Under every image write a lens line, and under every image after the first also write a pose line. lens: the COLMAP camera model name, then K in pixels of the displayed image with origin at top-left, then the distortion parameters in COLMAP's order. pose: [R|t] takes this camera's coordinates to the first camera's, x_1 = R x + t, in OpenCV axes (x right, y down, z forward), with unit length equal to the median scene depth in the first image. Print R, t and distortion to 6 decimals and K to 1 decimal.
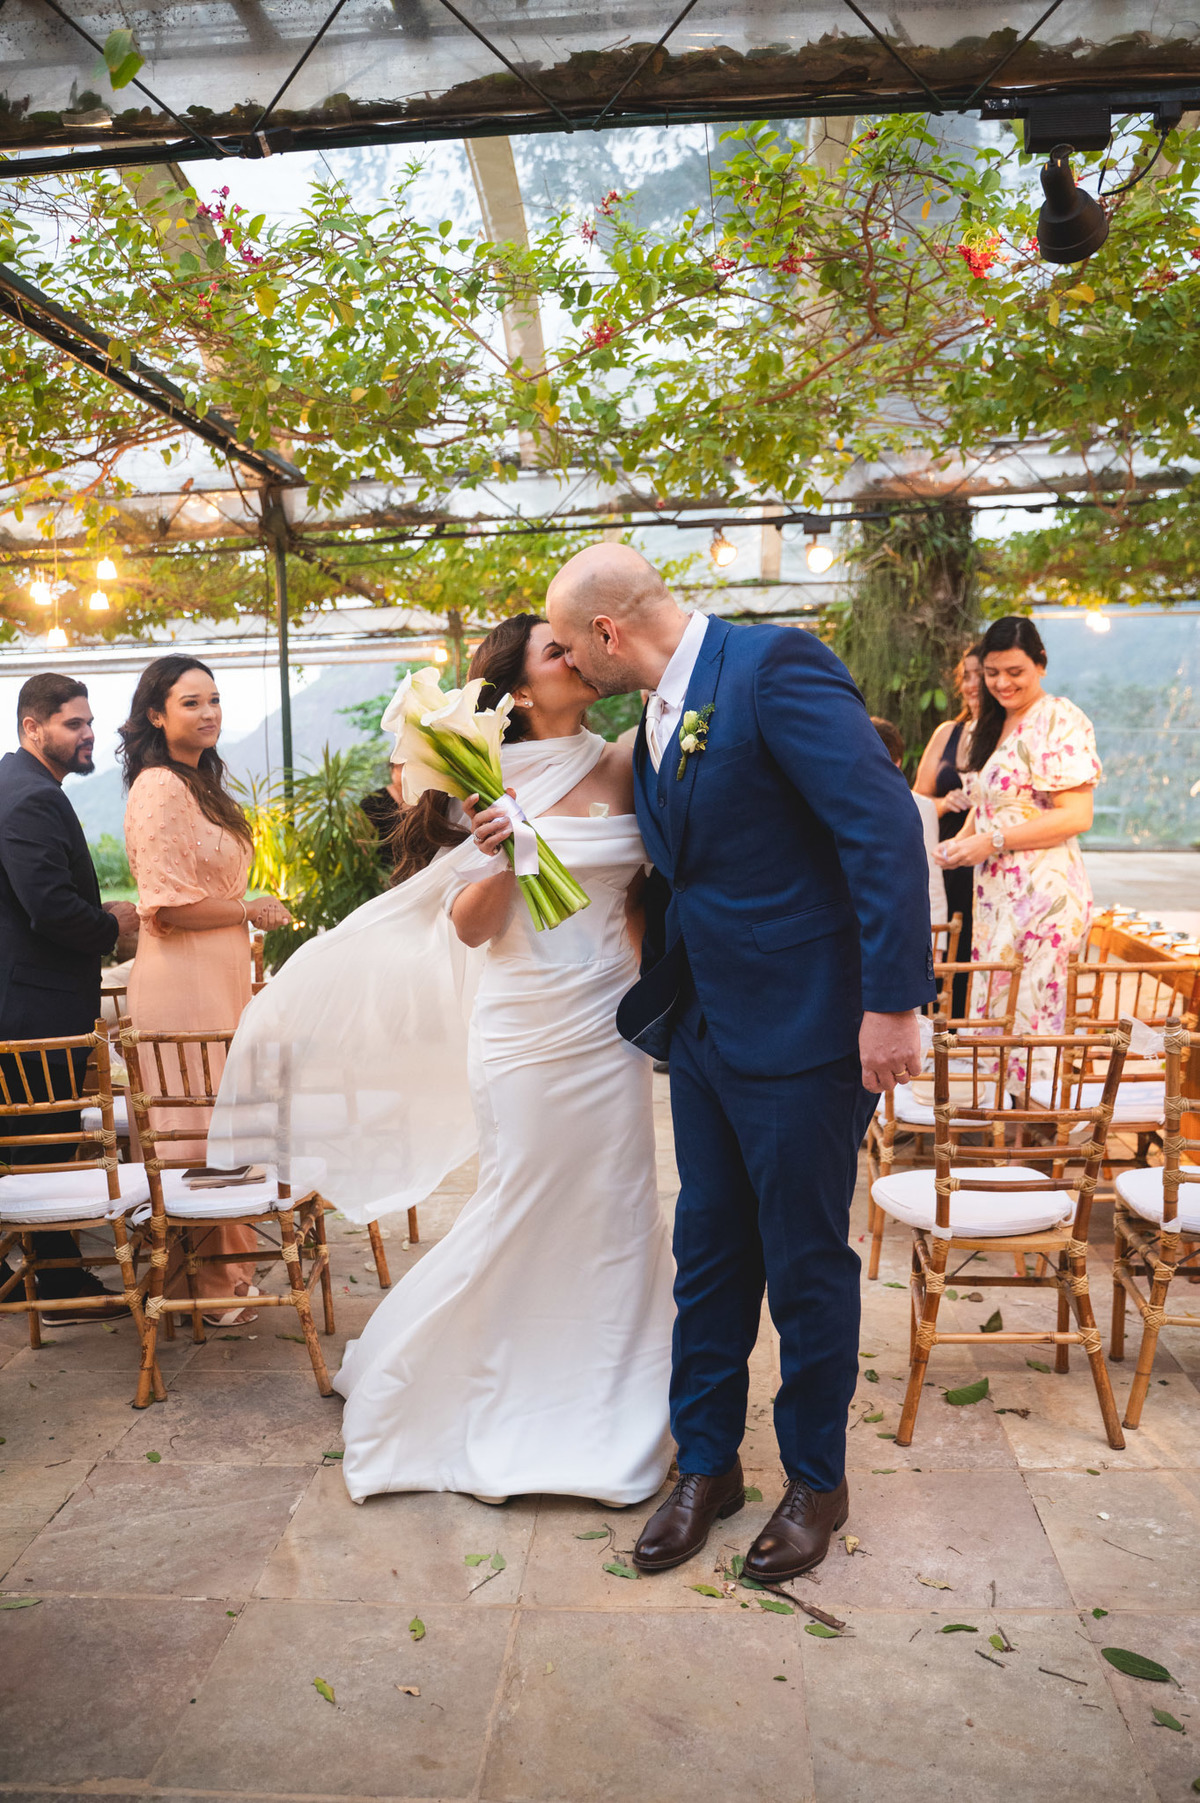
lens RADIAL K [[1484.6, 0, 627.3], [0, 1484.6, 876.1], [0, 0, 1]] dist [-0.114833, 0.082337]
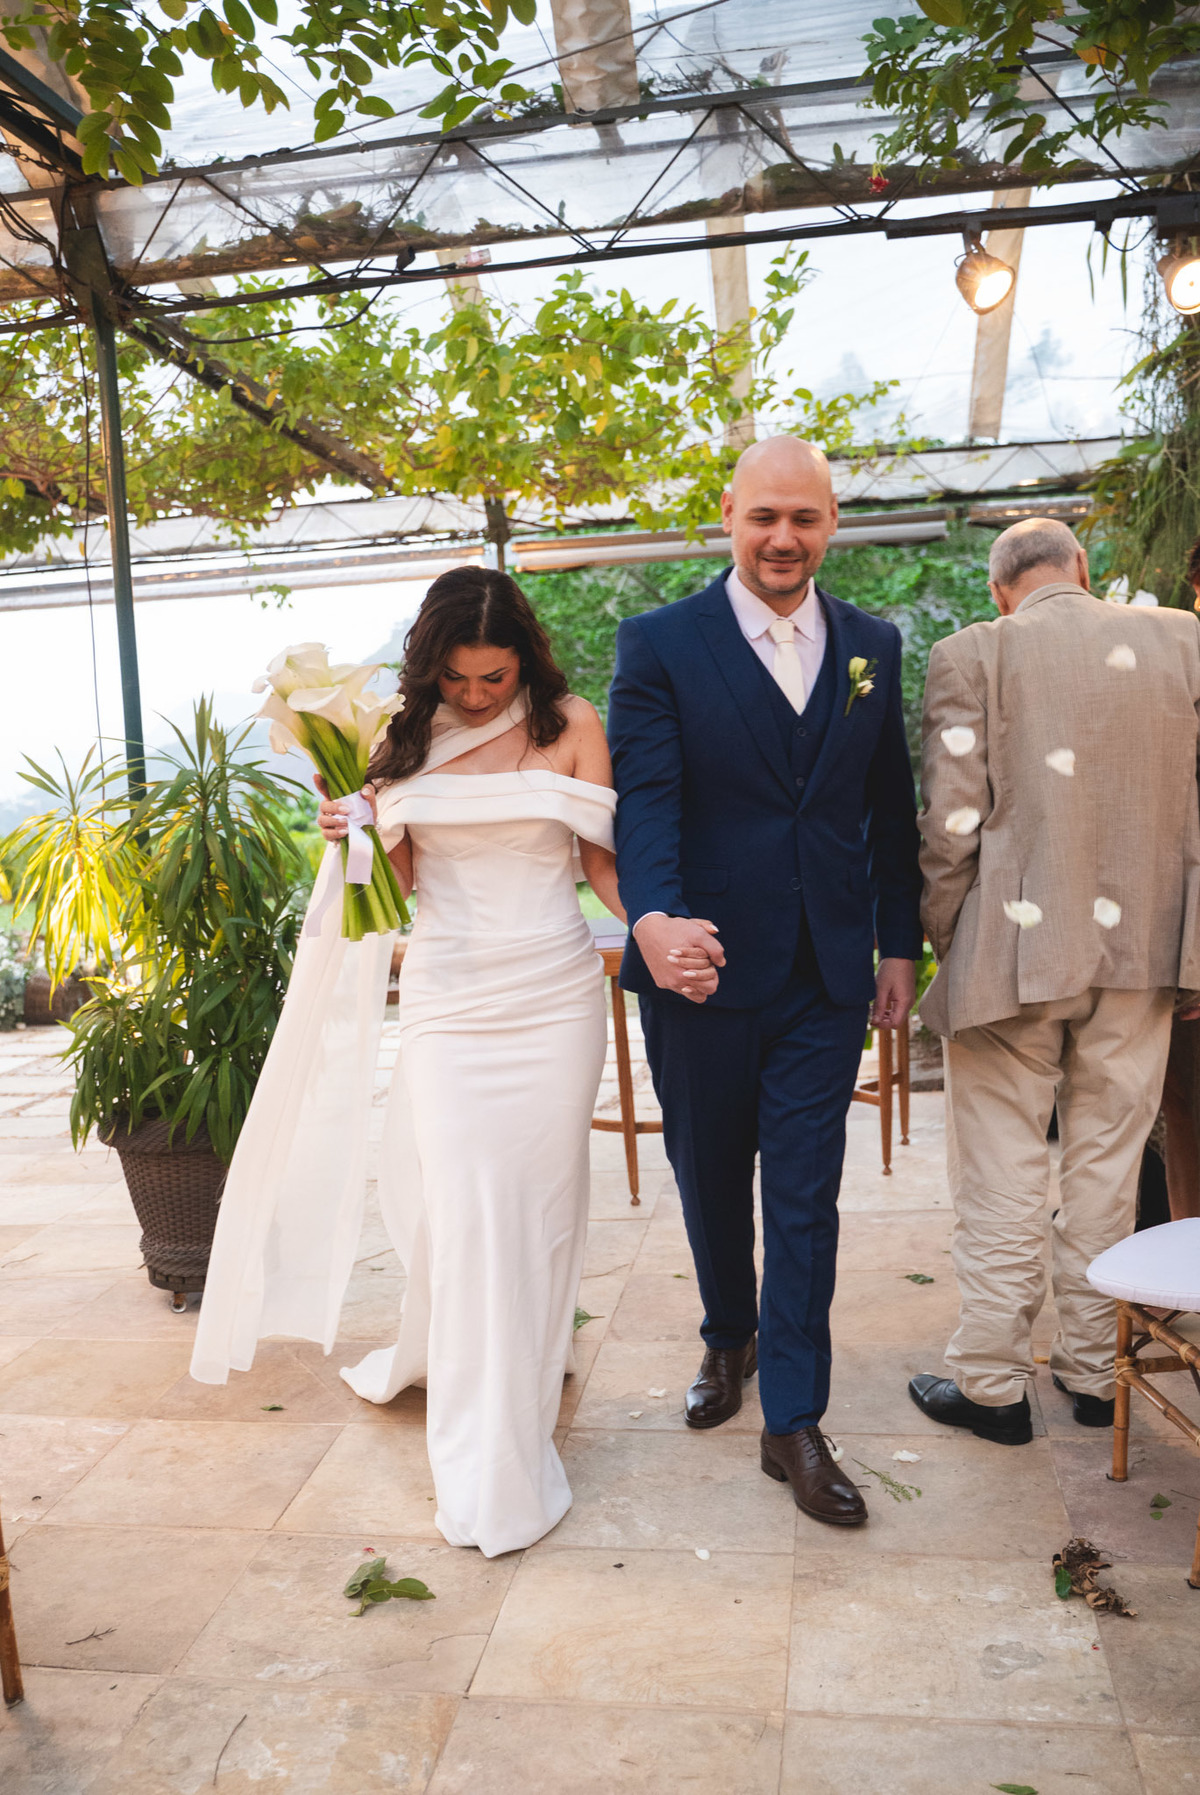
lens RADIAL K [[1478.0, 0, 627.1], [0, 1478.0, 872.2], [0, 0, 1]] dist [-0.114833, 0.082337]
pose [[0.997179, -0.007426, -0.074690, -0.017263], [0.008587, 0.999847, 0.015226, -0.034983], [0.074565, -0.015825, 0.997091, 0.510247]]
